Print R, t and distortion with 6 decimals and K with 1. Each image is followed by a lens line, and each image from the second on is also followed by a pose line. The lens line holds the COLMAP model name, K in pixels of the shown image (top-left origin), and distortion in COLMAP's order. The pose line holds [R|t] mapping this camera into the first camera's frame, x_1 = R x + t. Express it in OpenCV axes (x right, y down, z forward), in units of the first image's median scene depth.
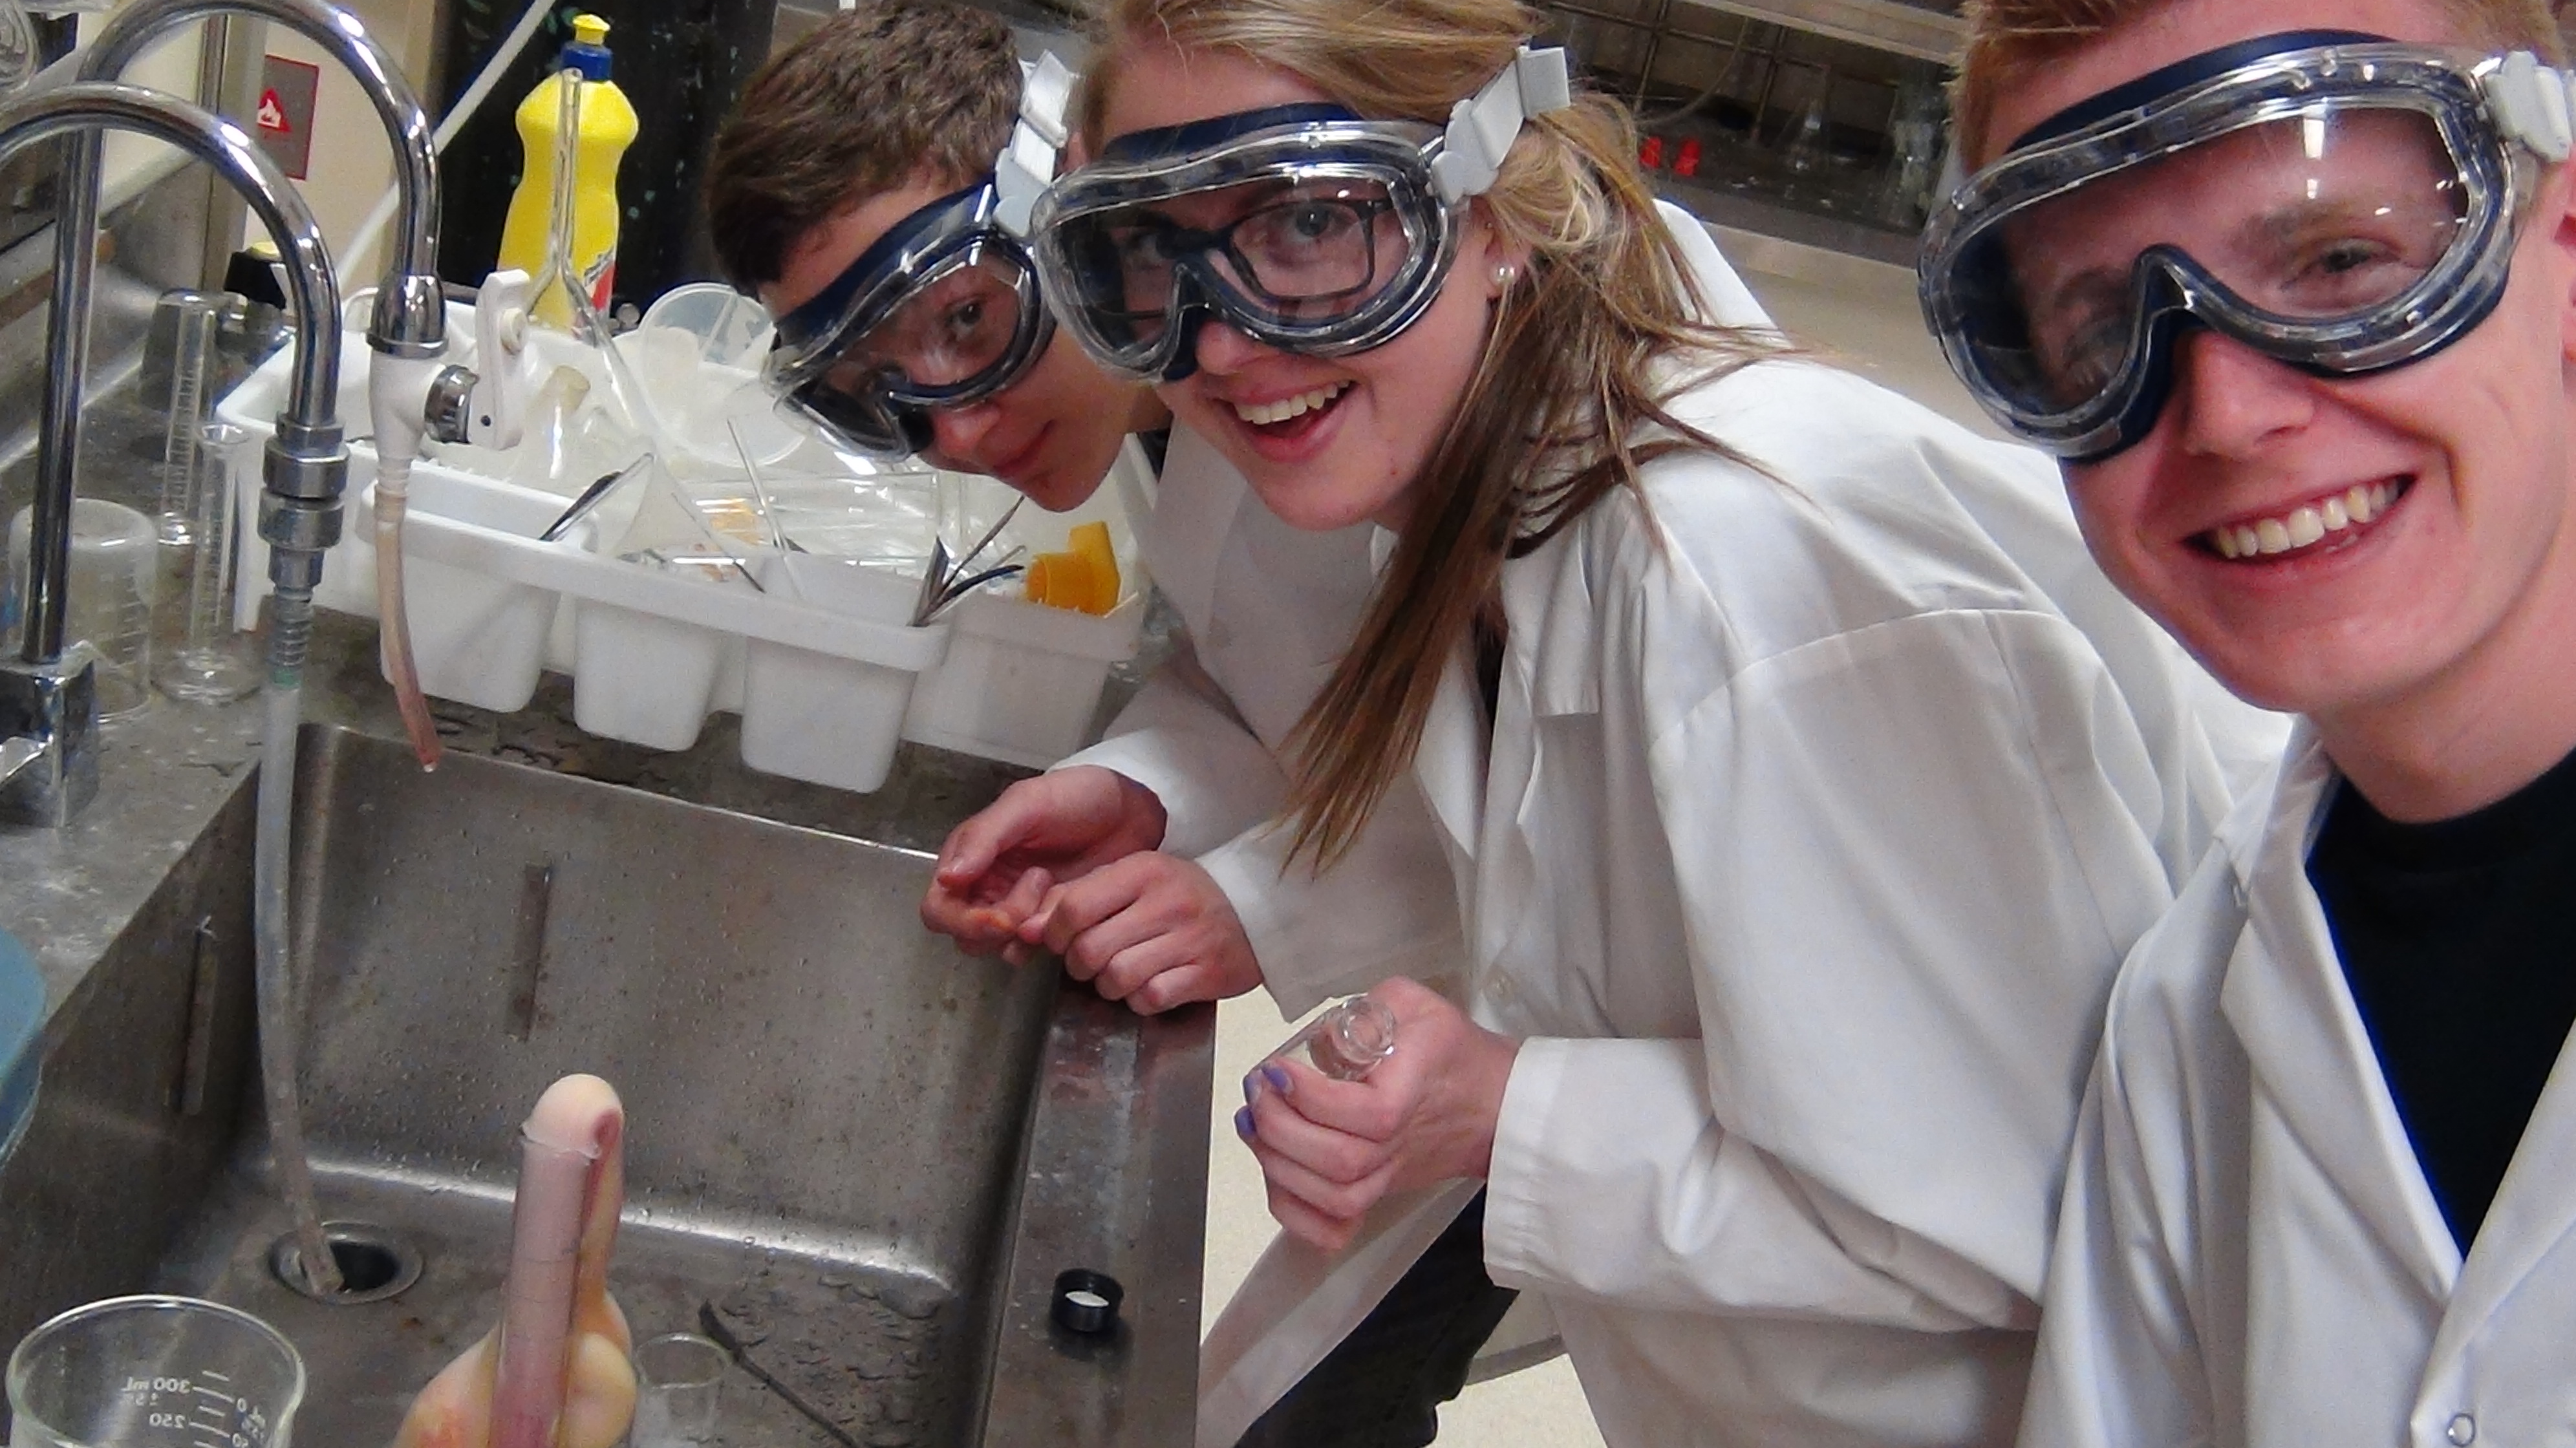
lens RADIAL K [[3154.6, 0, 1288.0], [0, 3154.6, 724.0], [0, 0, 1]] dist [0.061655, -0.000238]
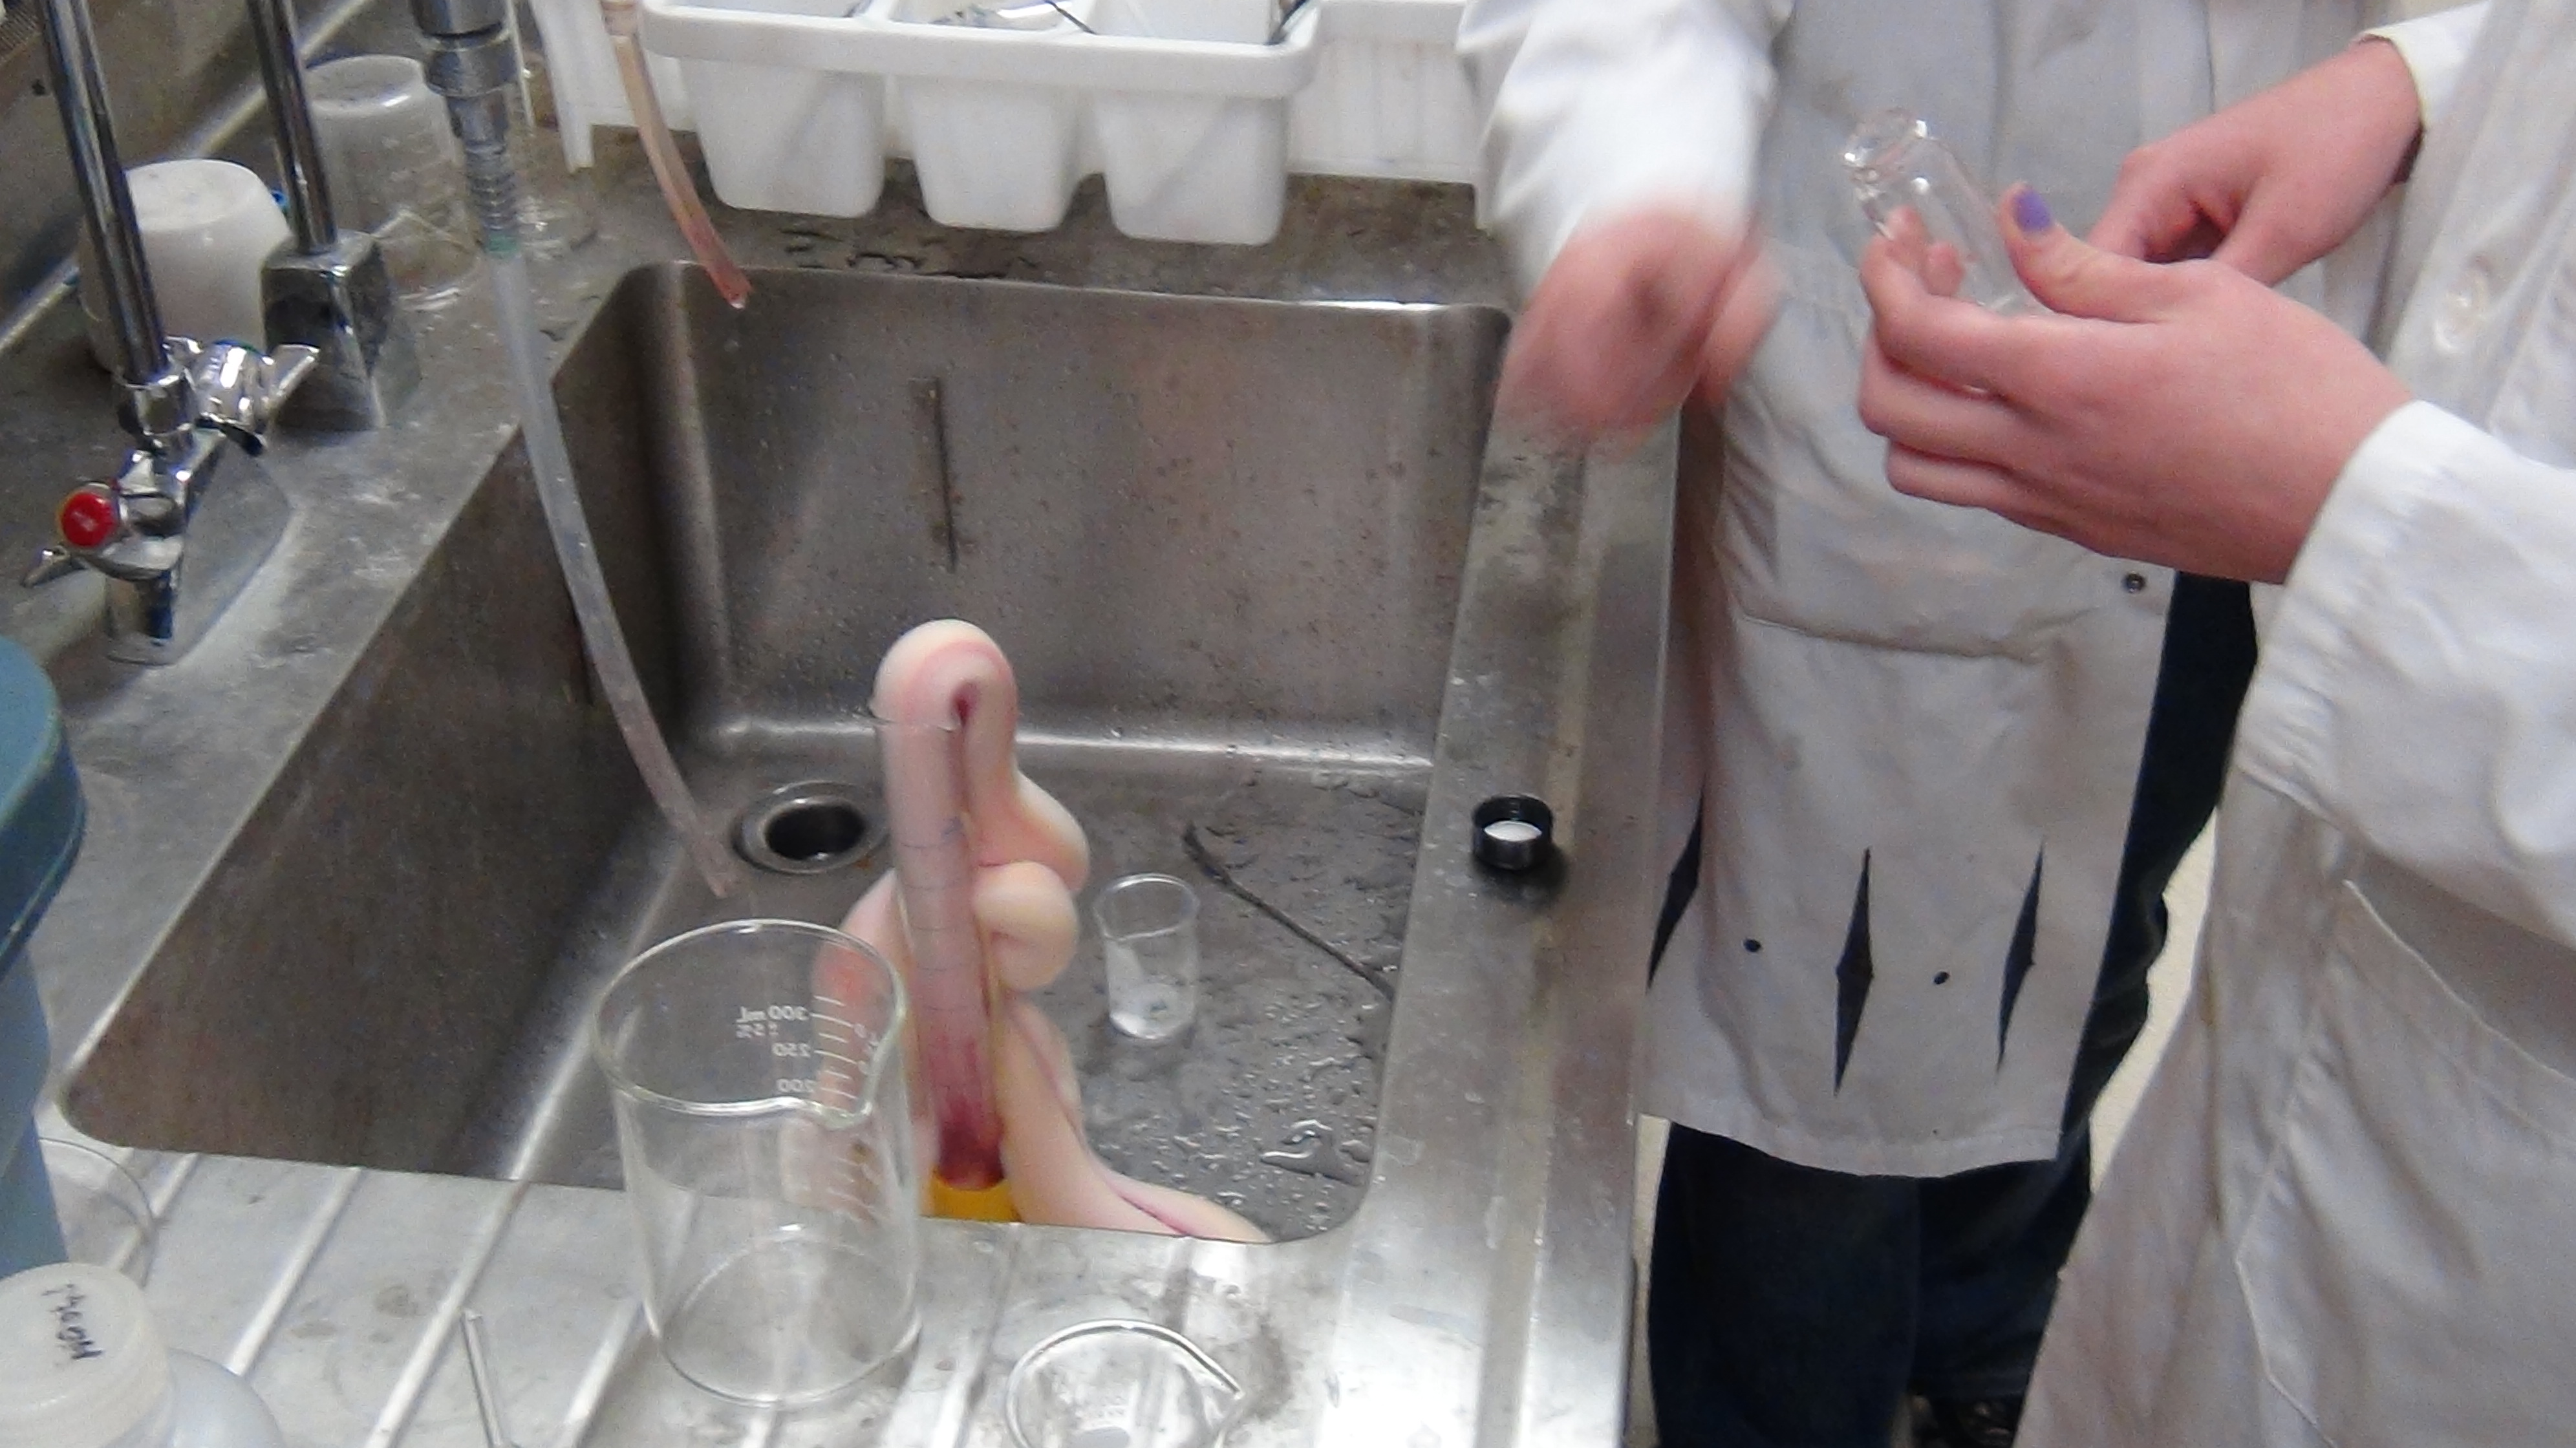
lens RADIAL K [[3154.6, 0, 1288.0], [0, 3154.6, 724.0], [0, 0, 1]] dist [0.061655, -0.000238]
pose [[0.966073, -0.121226, -0.228052, 0.056653], [0.164586, 0.969447, 0.181890, -0.007151], [0.199035, -0.213254, 0.956508, 0.141529]]
